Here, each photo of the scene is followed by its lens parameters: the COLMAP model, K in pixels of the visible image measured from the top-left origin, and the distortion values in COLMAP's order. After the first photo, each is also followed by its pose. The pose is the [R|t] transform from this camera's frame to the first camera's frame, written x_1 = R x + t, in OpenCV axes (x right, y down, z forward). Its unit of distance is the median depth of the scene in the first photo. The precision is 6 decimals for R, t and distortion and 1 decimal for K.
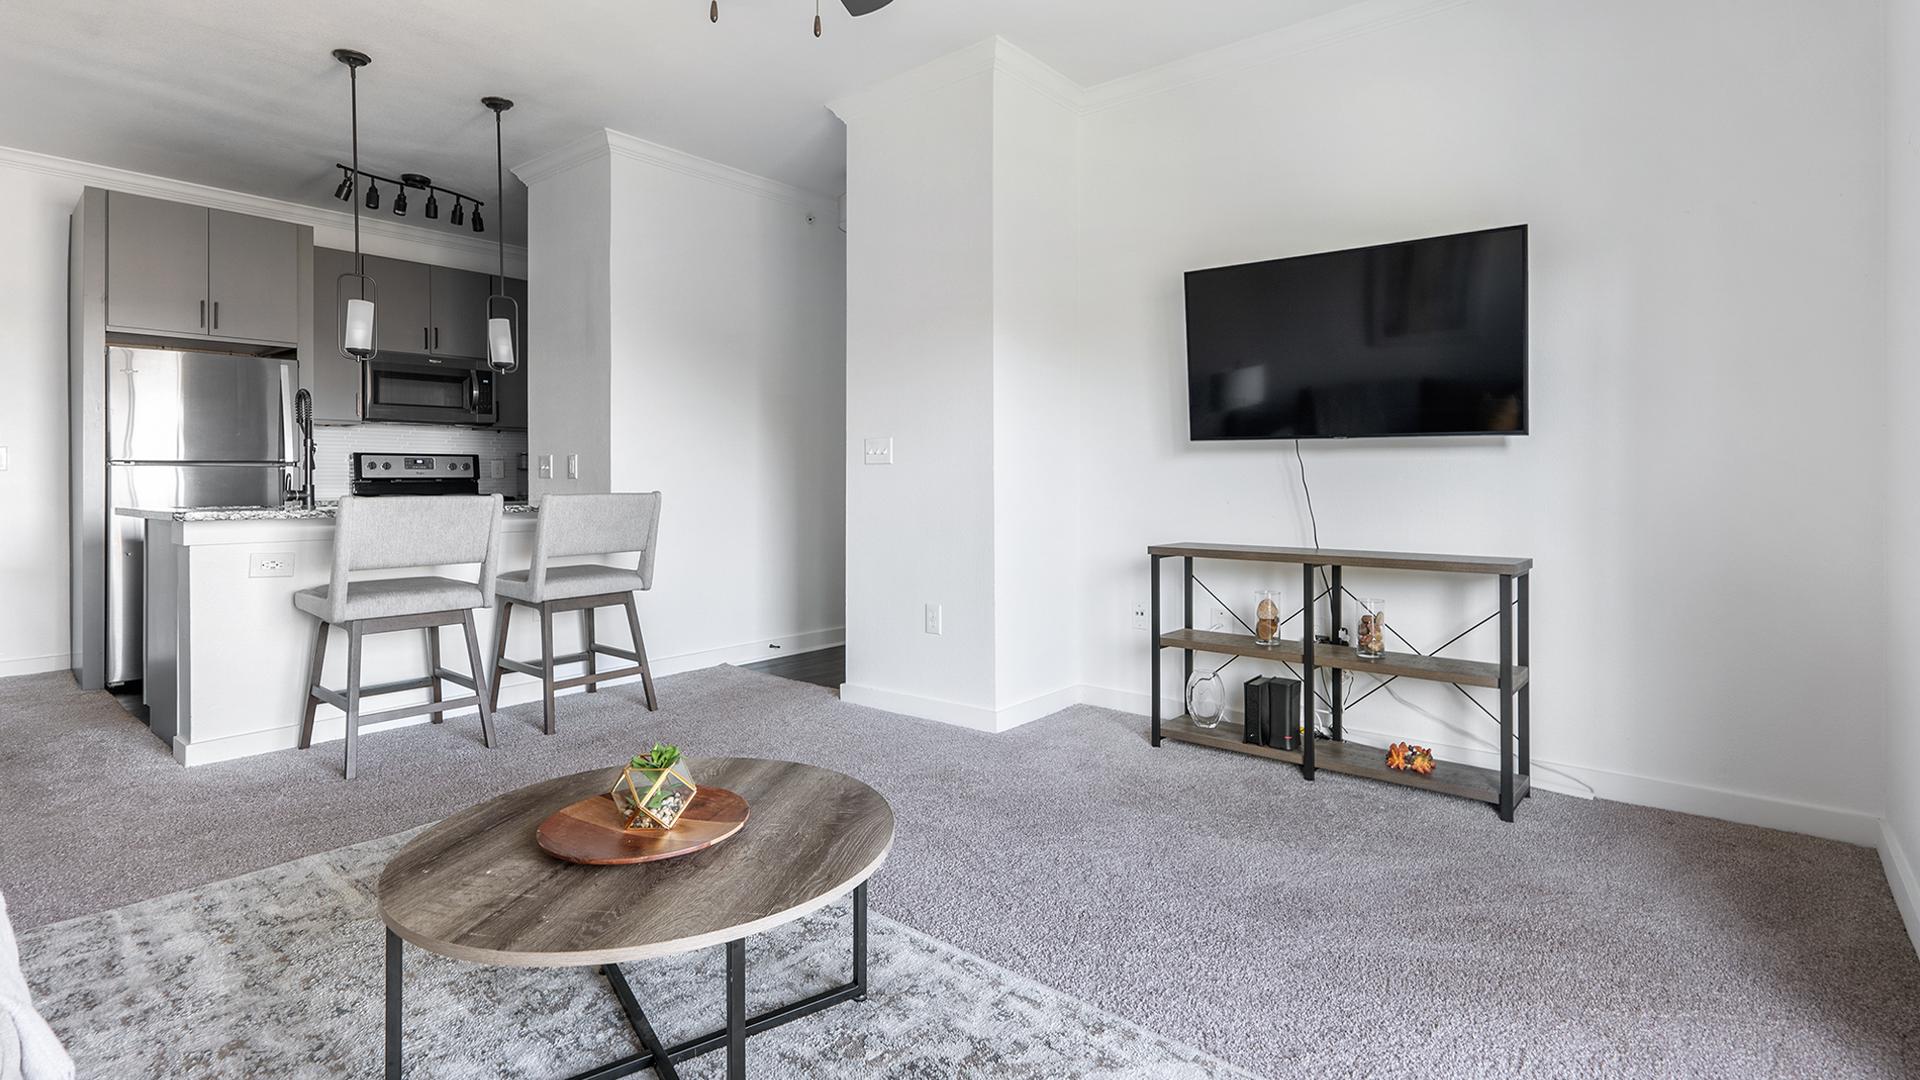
lens RADIAL K [[914.8, 0, 969.4], [0, 914.8, 476.9], [0, 0, 1]] dist [0.014084, -0.000232]
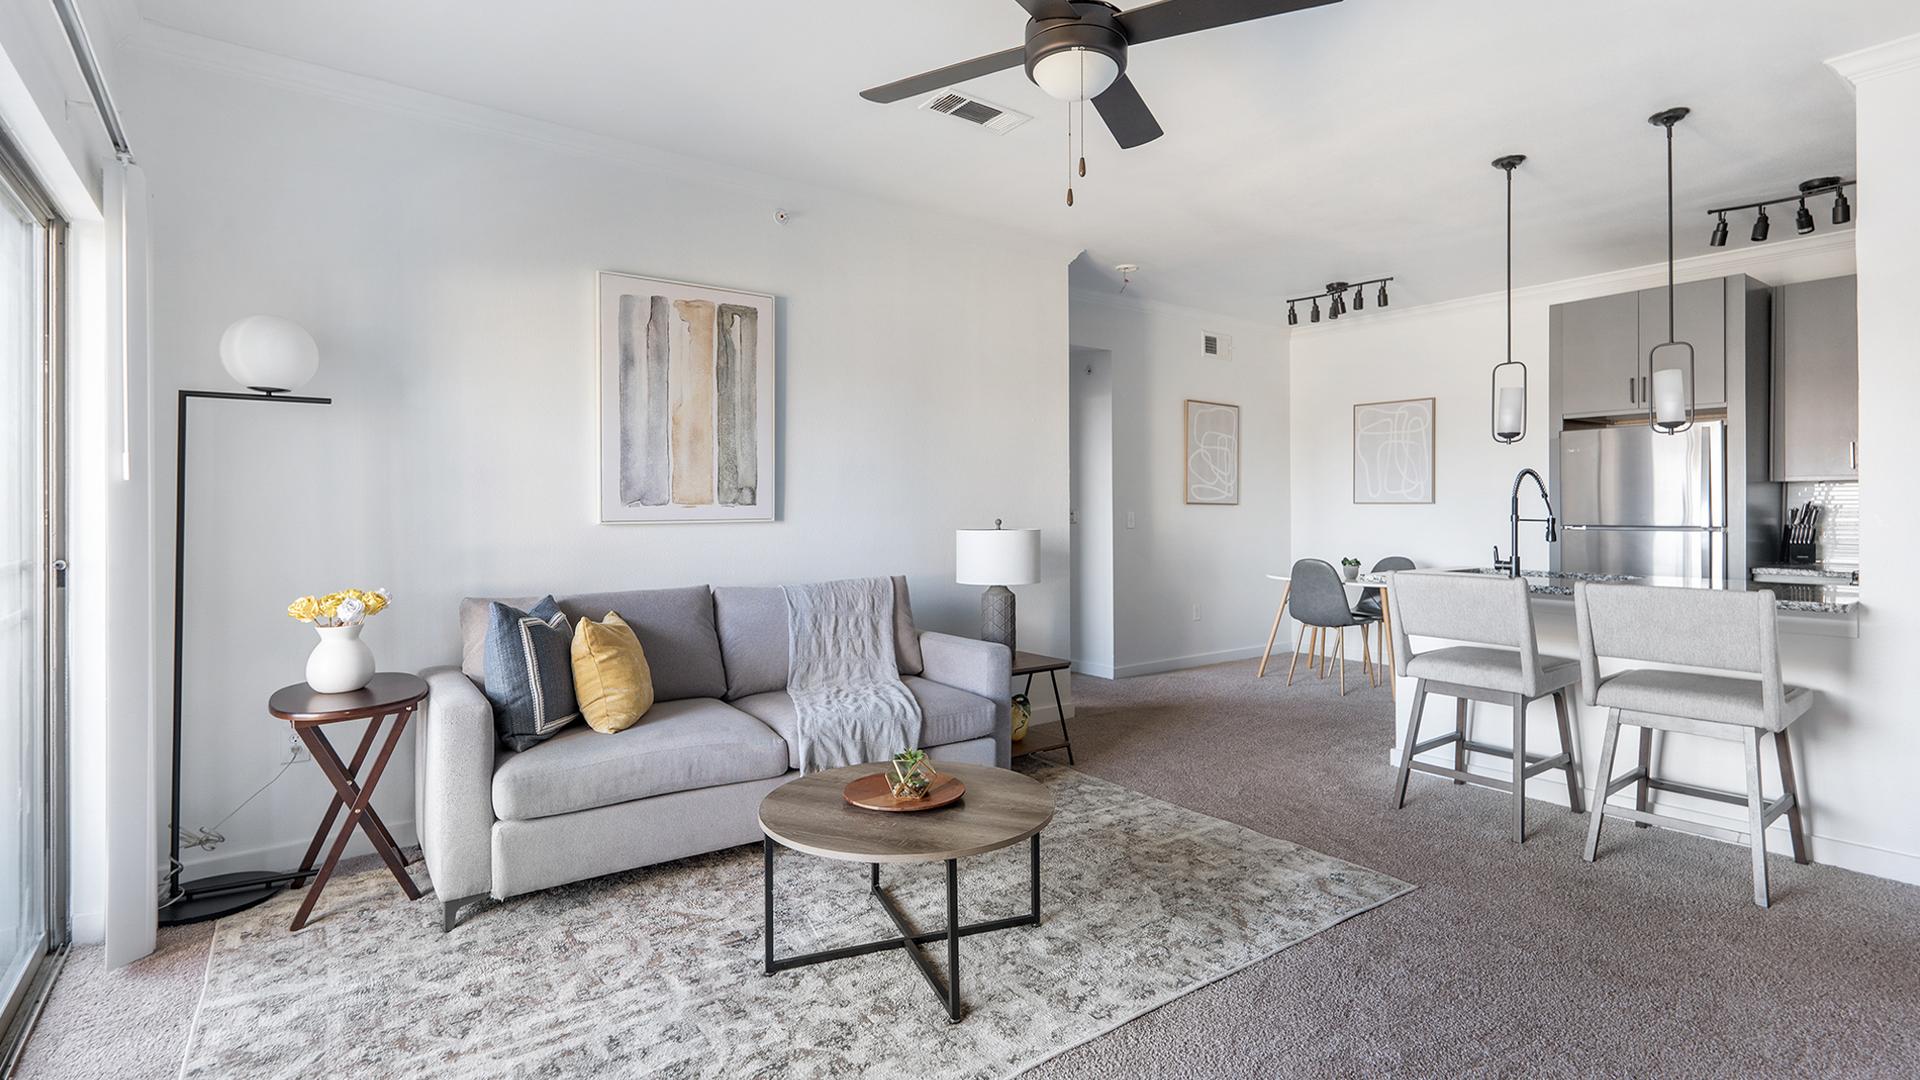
lens RADIAL K [[912.0, 0, 976.3], [0, 912.0, 507.6], [0, 0, 1]] dist [0.010006, 0.000182]
pose [[-0.224042, -0.000095, -0.974580, 0.376567], [0.004838, 0.999988, -0.001210, -0.039045], [0.974568, -0.004986, -0.224039, 0.466572]]
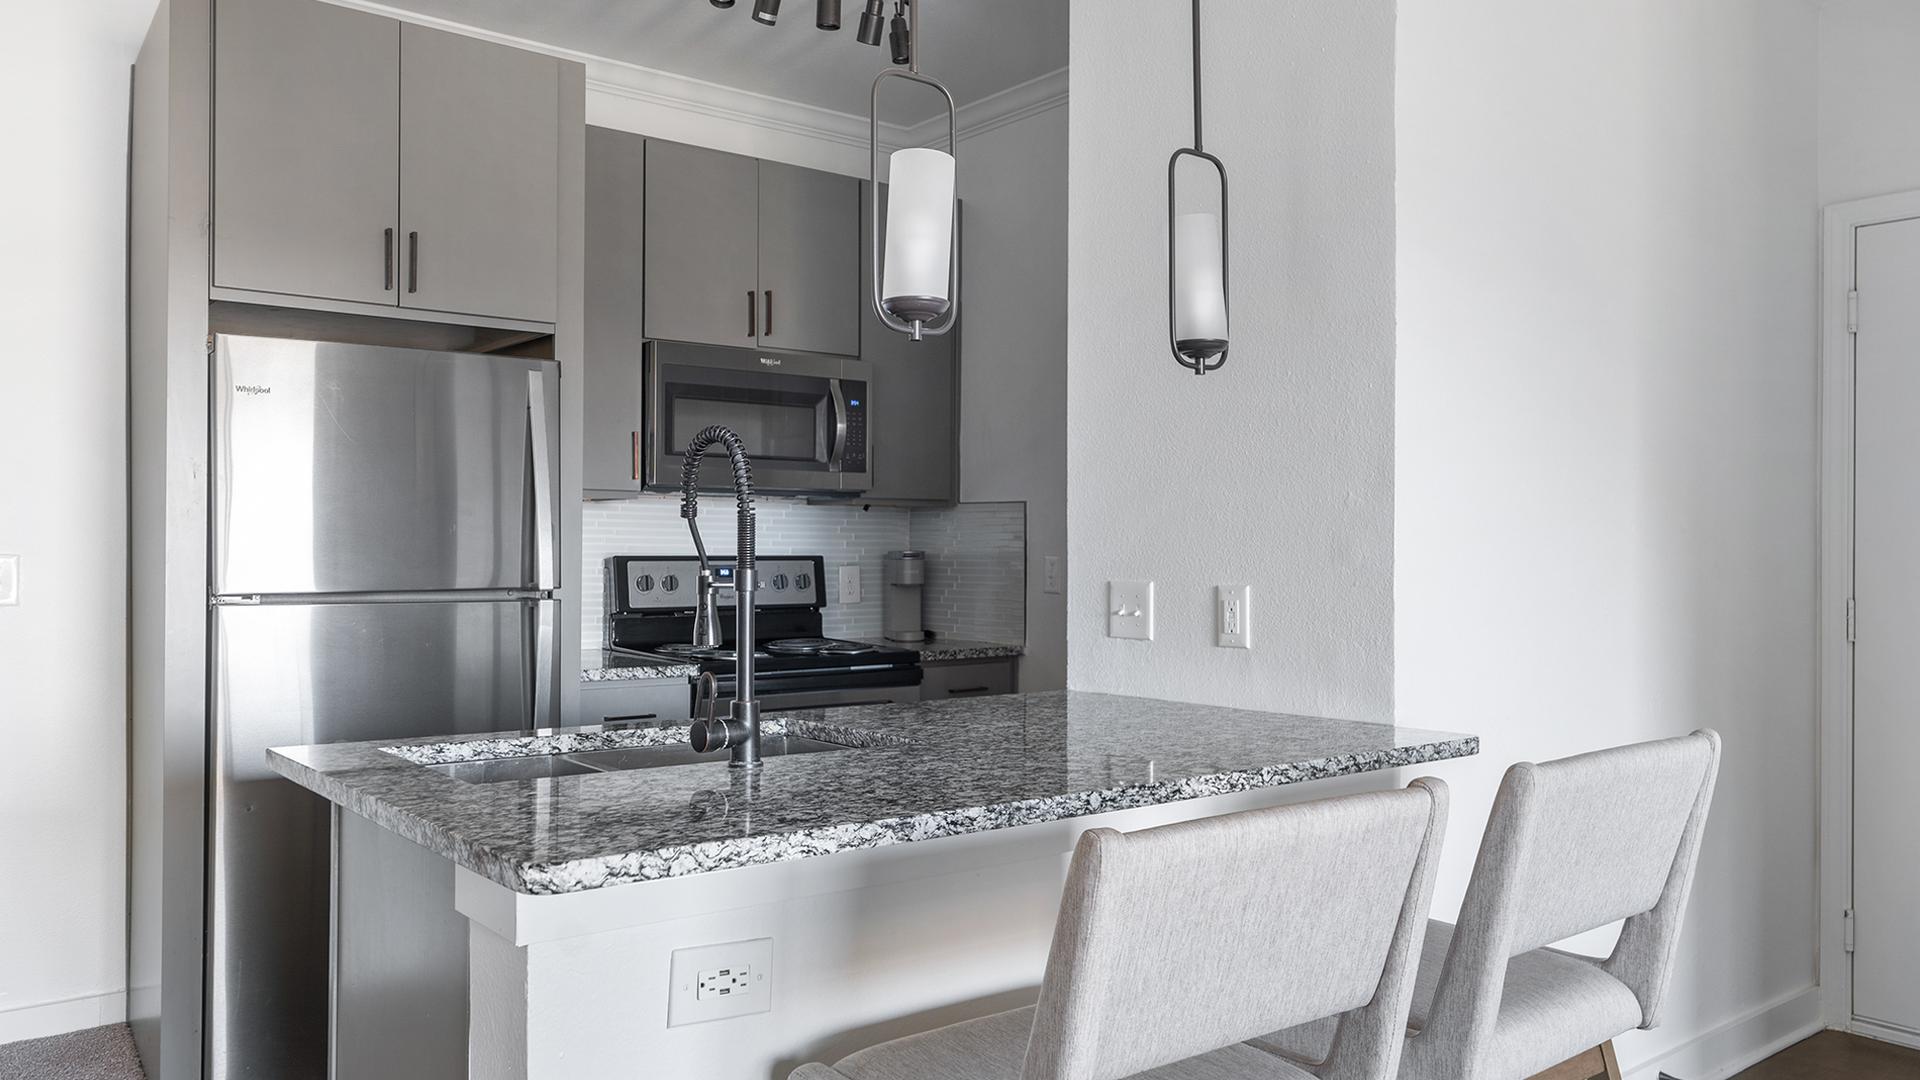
lens RADIAL K [[1411.8, 0, 969.0], [0, 1411.8, 550.2], [0, 0, 1]] dist [-0.028425, 0.078669]
pose [[0.978807, 0.005377, -0.204716, -0.398785], [-0.005184, 0.999985, 0.001477, -0.037318], [0.204721, -0.000385, 0.978820, 0.377221]]
